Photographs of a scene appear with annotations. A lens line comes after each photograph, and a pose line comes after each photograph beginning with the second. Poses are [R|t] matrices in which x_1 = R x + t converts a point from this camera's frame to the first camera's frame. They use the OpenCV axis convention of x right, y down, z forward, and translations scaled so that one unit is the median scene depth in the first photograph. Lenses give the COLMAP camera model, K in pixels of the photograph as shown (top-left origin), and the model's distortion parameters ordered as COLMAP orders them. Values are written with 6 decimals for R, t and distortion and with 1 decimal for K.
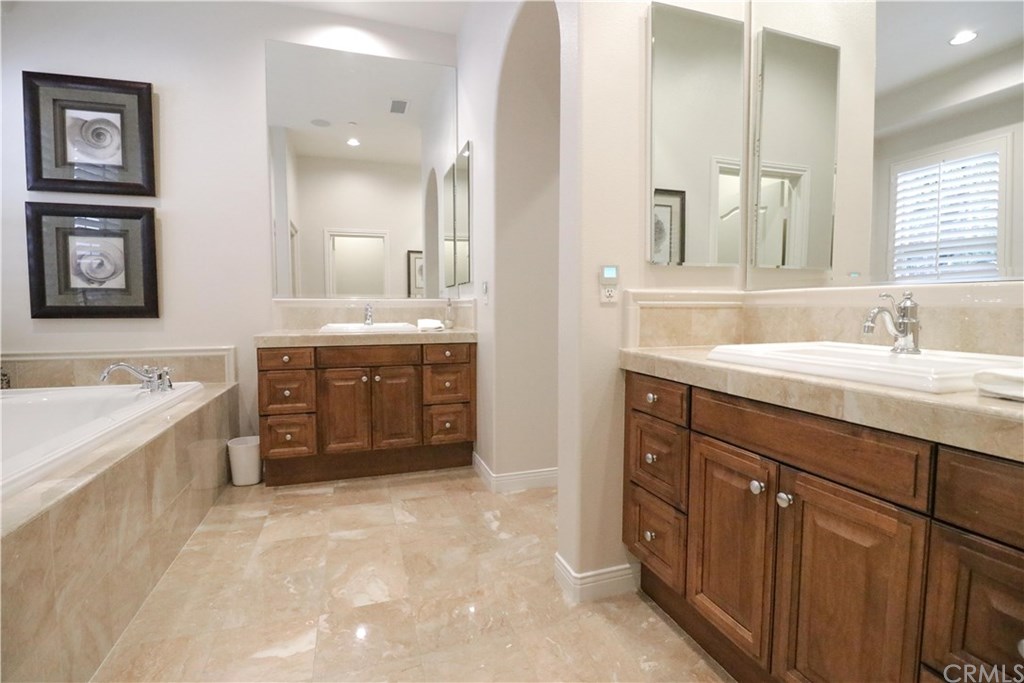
lens RADIAL K [[482.2, 0, 513.2], [0, 482.2, 330.2], [0, 0, 1]] dist [-0.000101, -0.015123]
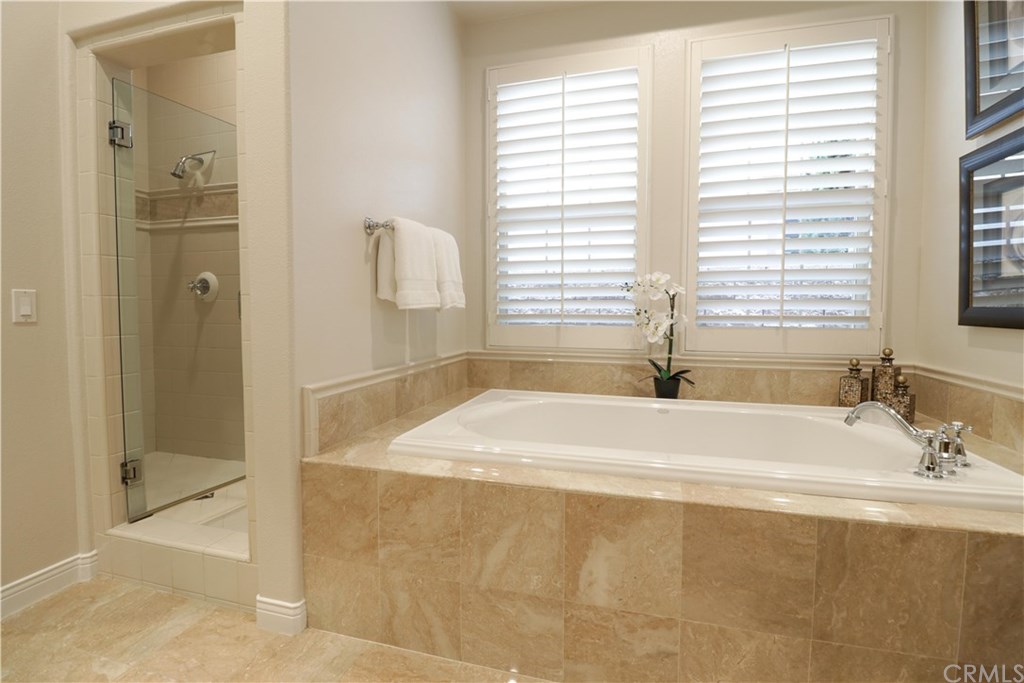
lens RADIAL K [[482.2, 0, 513.2], [0, 482.2, 330.2], [0, 0, 1]] dist [-0.000101, -0.015123]
pose [[-0.570985, 0.036313, -0.820157, -0.069321], [-0.048215, 0.995814, 0.077657, -0.039197], [0.819543, 0.083885, -0.566844, 0.839956]]
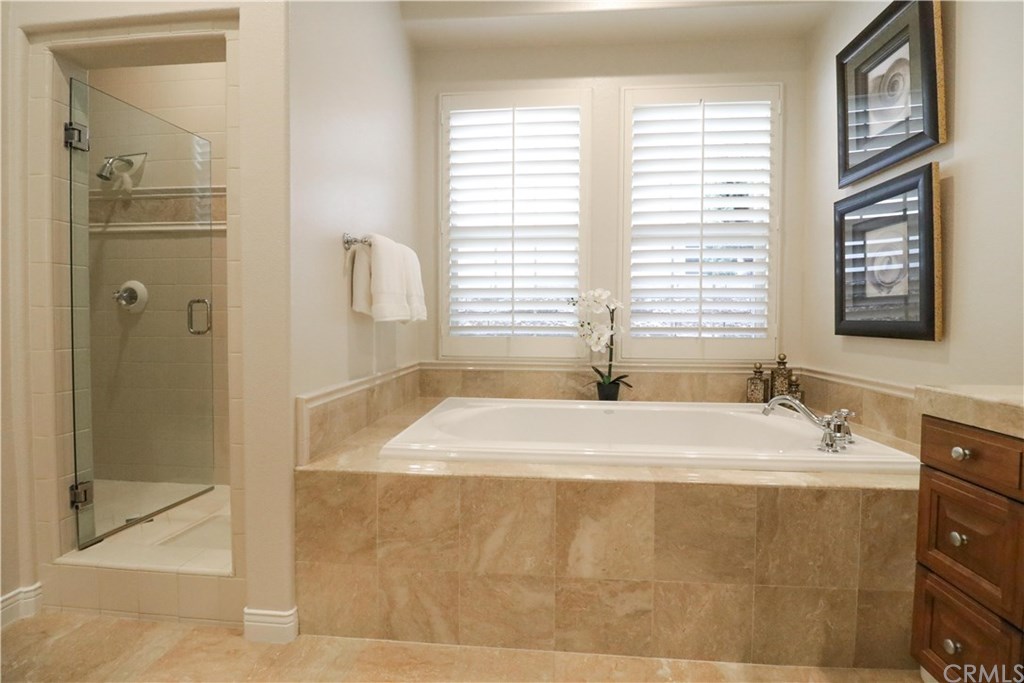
lens RADIAL K [[482.2, 0, 513.2], [0, 482.2, 330.2], [0, 0, 1]] dist [-0.000101, -0.015123]
pose [[-0.400086, 0.017615, -0.916308, 0.034548], [-0.055990, 0.997478, 0.043623, -0.037483], [0.914766, 0.068757, -0.398091, 0.788037]]
